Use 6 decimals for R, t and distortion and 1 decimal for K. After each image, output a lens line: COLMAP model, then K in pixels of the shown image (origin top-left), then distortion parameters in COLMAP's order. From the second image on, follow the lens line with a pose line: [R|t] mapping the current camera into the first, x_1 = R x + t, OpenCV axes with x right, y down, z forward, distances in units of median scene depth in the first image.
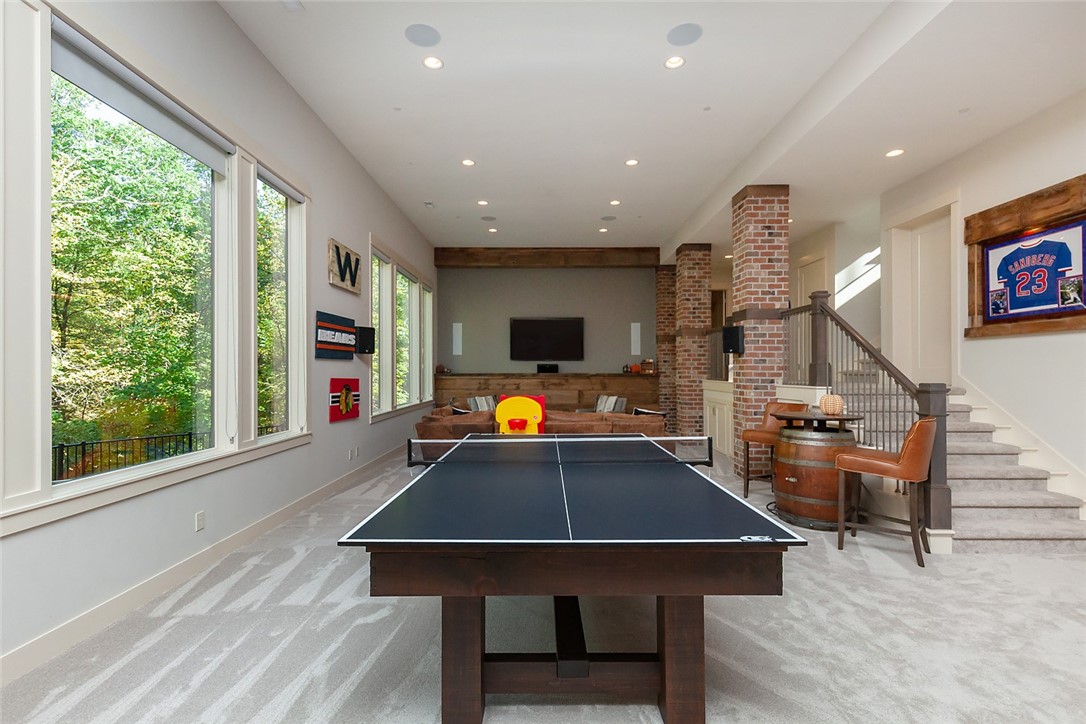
lens RADIAL K [[508.3, 0, 541.4], [0, 508.3, 367.5], [0, 0, 1]] dist [-0.000801, -0.000155]
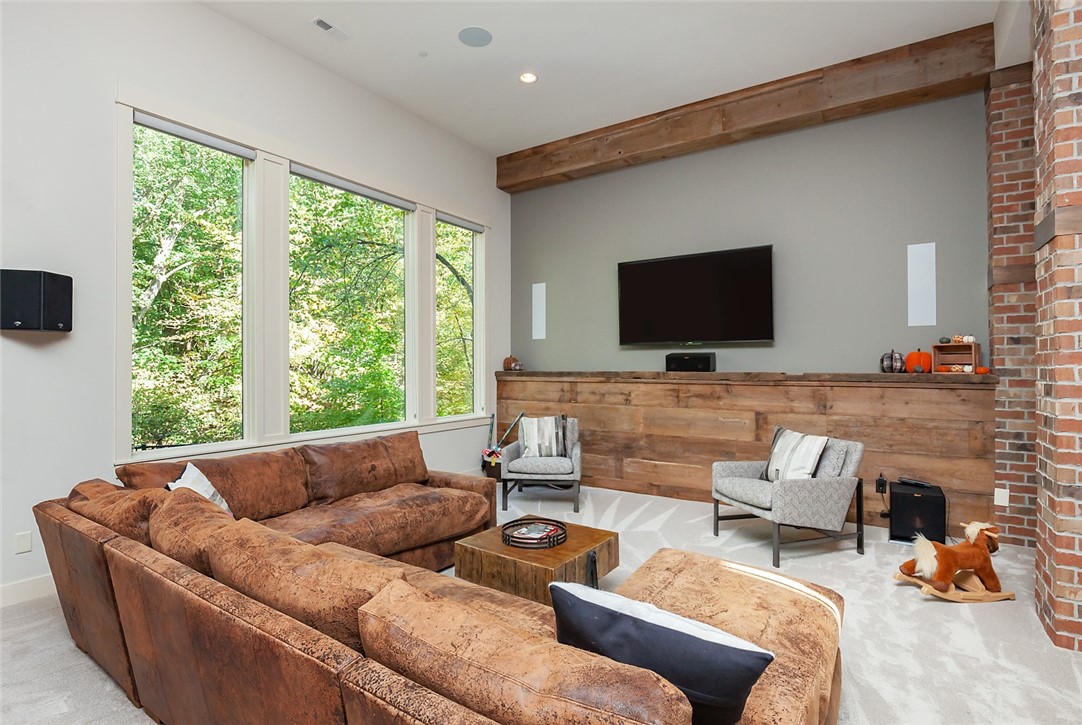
lens RADIAL K [[528.9, 0, 538.2], [0, 528.9, 366.9], [0, 0, 1]] dist [-0.018132, -0.000215]
pose [[0.824729, 0.000913, -0.565527, 0.174835], [0.005919, 0.999930, 0.010246, 0.000484], [0.565497, -0.011798, 0.824666, 0.519925]]
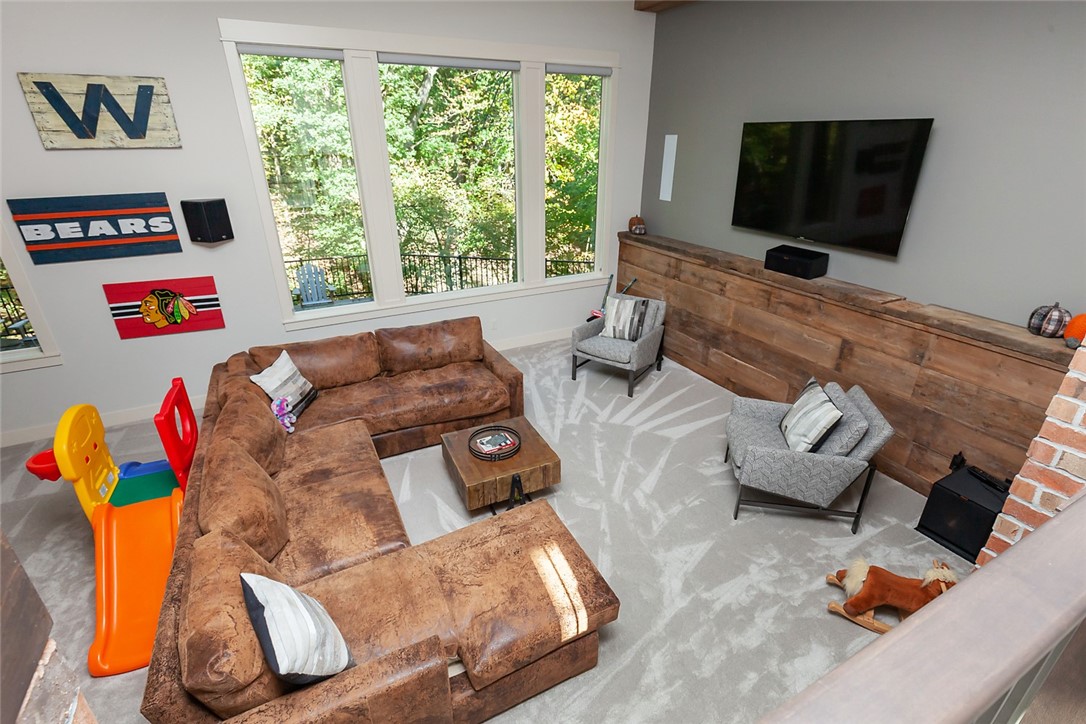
lens RADIAL K [[508.3, 0, 541.4], [0, 508.3, 367.5], [0, 0, 1]] dist [-0.000801, -0.000155]
pose [[0.453495, 0.372710, -0.809586, 0.281686], [0.006701, 0.906911, 0.421269, -0.094203], [0.891234, -0.196469, 0.408782, 0.645038]]
